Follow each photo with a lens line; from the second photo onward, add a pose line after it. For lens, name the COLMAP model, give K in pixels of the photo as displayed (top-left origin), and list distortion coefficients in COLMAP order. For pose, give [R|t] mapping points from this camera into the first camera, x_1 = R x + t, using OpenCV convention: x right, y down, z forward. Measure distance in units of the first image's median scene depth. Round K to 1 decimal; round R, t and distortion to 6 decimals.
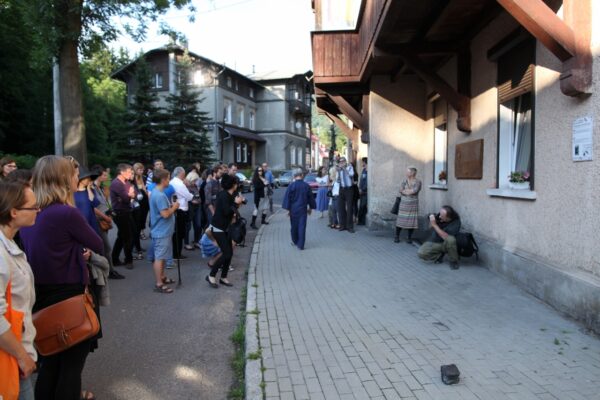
lens RADIAL K [[411.6, 0, 297.9], [0, 411.6, 197.2], [0, 0, 1]] dist [-0.048513, 0.047430]
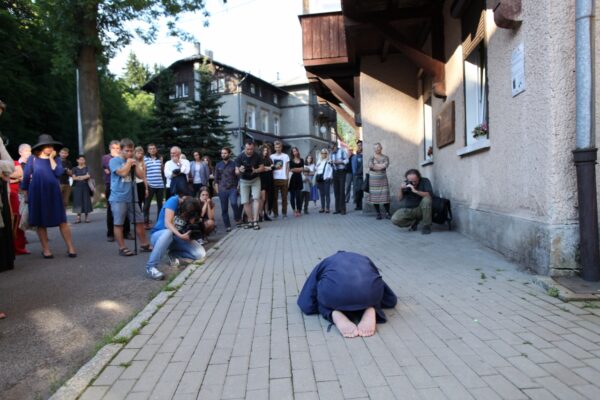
lens RADIAL K [[411.6, 0, 297.9], [0, 411.6, 197.2], [0, 0, 1]] dist [-0.048513, 0.047430]
pose [[0.996307, -0.020555, -0.083368, 0.062124], [0.018559, 0.999524, -0.024644, 0.040283], [0.083835, 0.023006, 0.996214, 0.002611]]
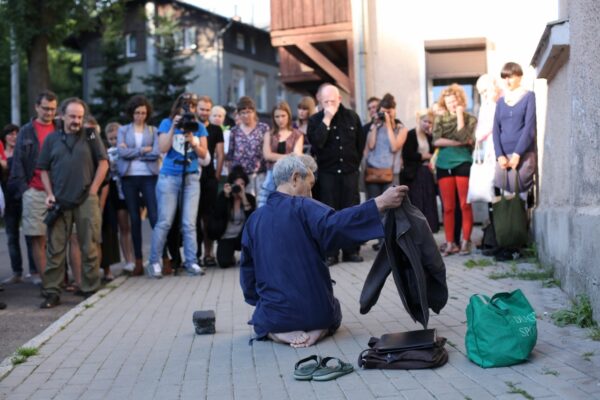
lens RADIAL K [[861.0, 0, 303.8], [0, 861.0, 202.2], [0, 0, 1]] dist [-0.138805, 0.053931]
pose [[0.991310, -0.040579, -0.125134, 0.213909], [0.033758, 0.997851, -0.056156, 0.101832], [0.127144, 0.051444, 0.990549, -0.693394]]
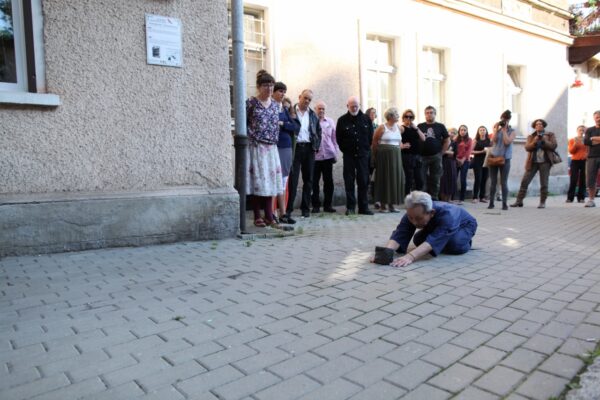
lens RADIAL K [[411.6, 0, 297.9], [0, 411.6, 197.2], [0, 0, 1]] dist [-0.048513, 0.047430]
pose [[-0.583130, -0.024157, 0.812019, -0.053532], [0.067597, 0.994649, 0.078132, 0.036651], [-0.809561, 0.100451, -0.578377, 0.316504]]
